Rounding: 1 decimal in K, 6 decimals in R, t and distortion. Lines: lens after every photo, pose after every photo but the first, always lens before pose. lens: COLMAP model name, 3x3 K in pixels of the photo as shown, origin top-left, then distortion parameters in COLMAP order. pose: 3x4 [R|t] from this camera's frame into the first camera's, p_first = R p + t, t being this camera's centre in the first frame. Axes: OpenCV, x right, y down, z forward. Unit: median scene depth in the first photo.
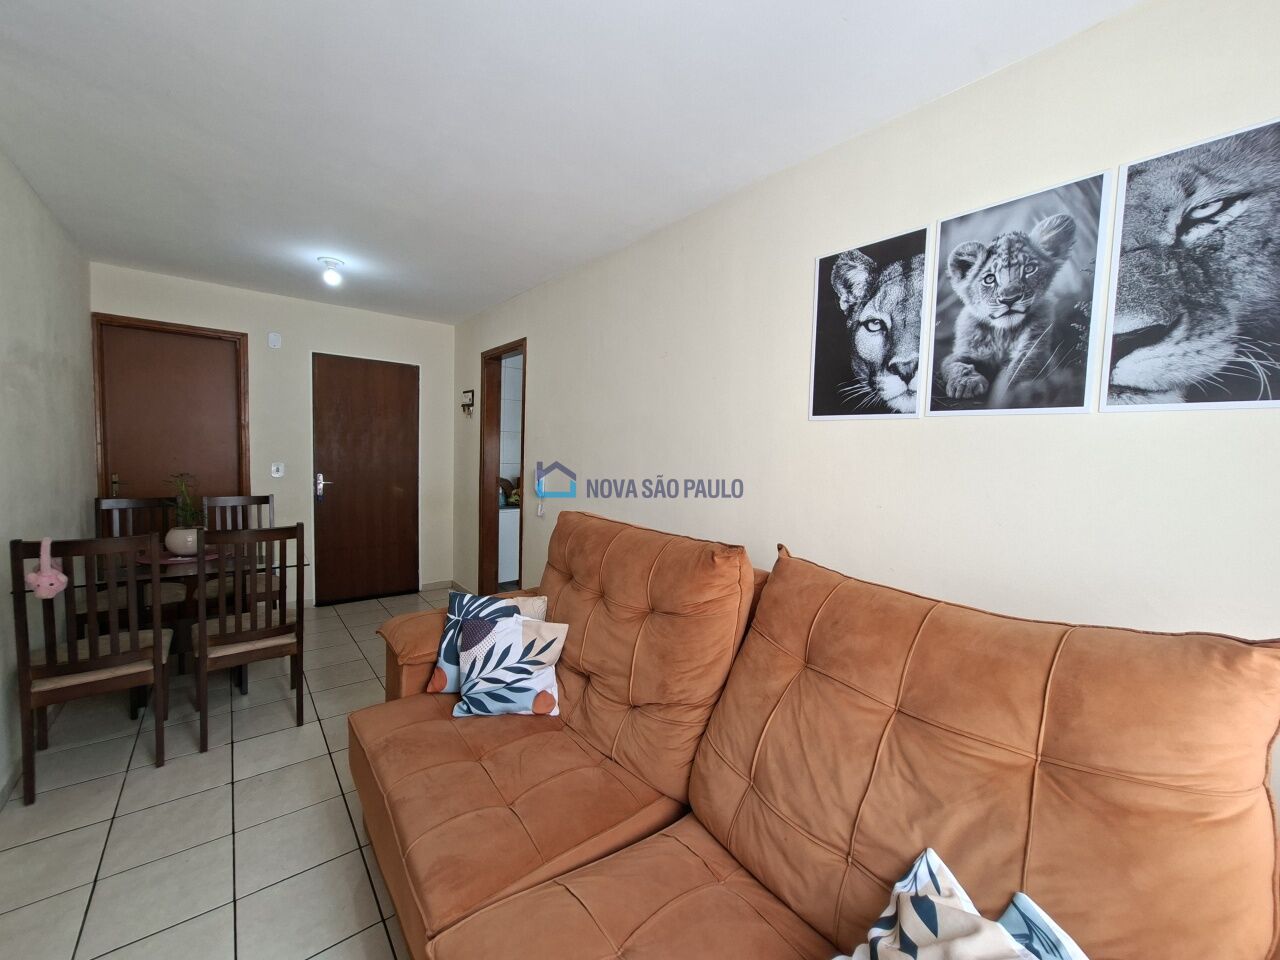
lens RADIAL K [[506.7, 0, 642.9], [0, 506.7, 480.8], [0, 0, 1]] dist [-0.002511, 0.000772]
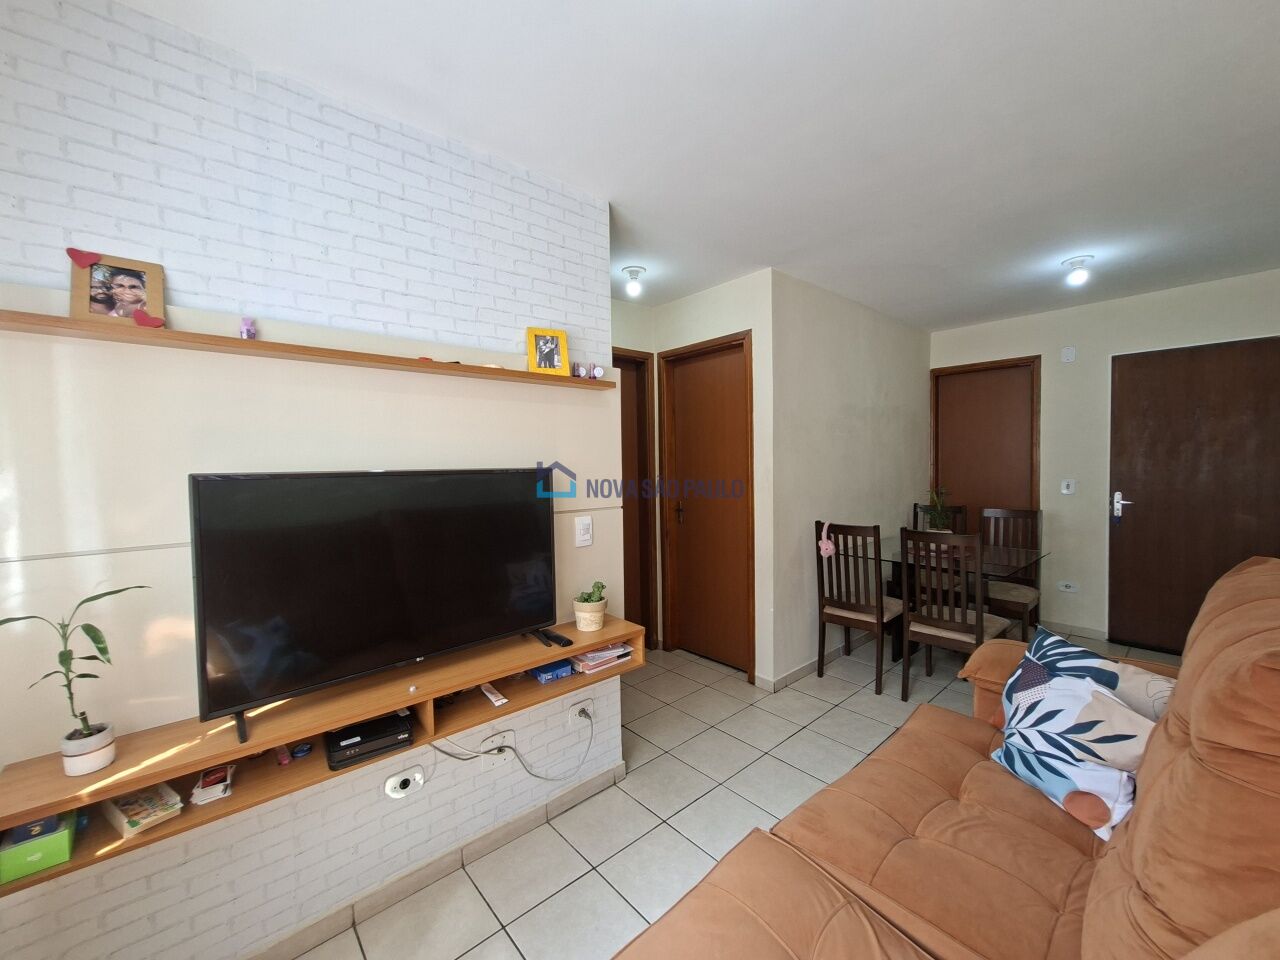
lens RADIAL K [[504.8, 0, 643.3], [0, 504.8, 480.3], [0, 0, 1]] dist [0.000978, -0.000001]
pose [[0.046793, 0.004961, -0.998892, 0.418138], [-0.045046, 0.998981, 0.002852, 0.001388], [0.997888, 0.044863, 0.046969, 0.277844]]
